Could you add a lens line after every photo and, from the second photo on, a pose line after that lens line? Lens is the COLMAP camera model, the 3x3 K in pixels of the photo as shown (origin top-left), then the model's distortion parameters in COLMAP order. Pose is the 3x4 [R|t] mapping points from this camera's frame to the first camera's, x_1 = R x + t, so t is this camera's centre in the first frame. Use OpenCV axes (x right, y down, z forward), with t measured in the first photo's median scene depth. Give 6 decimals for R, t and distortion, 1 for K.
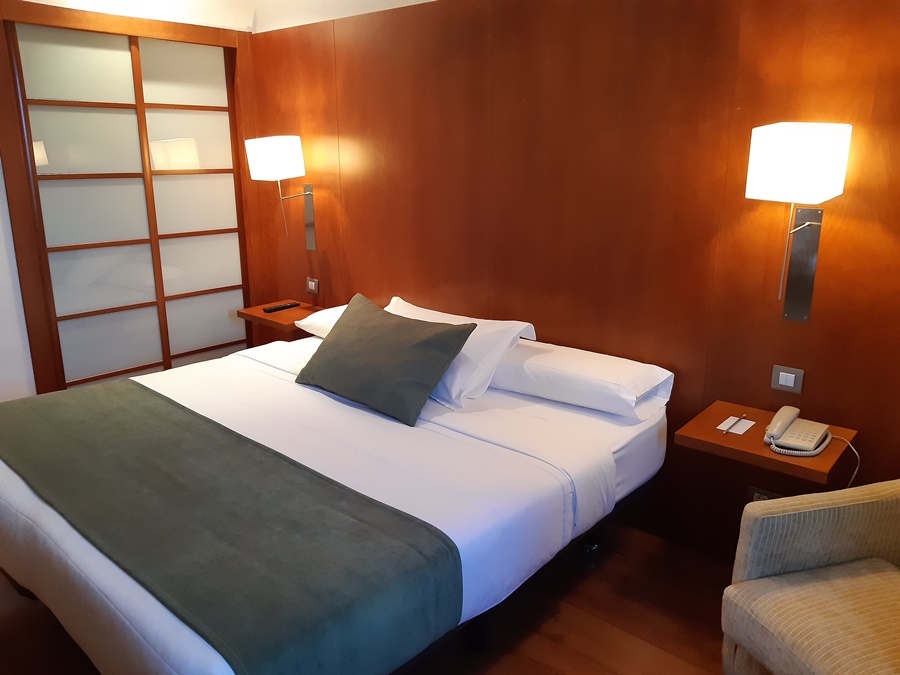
lens RADIAL K [[689.6, 0, 451.4], [0, 689.6, 330.2], [0, 0, 1]] dist [0.089894, -0.167813]
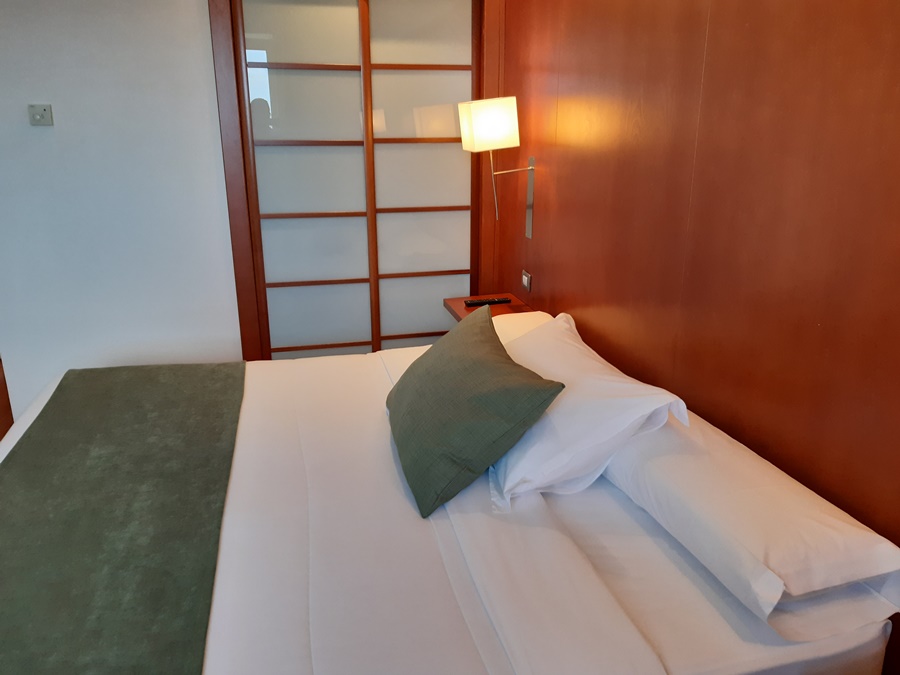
lens RADIAL K [[689.6, 0, 451.4], [0, 689.6, 330.2], [0, 0, 1]] dist [0.089894, -0.167813]
pose [[0.823160, 0.162230, -0.544140, 0.196797], [-0.140866, 0.986703, 0.081077, -0.064745], [0.550058, 0.009912, 0.835068, 0.282026]]
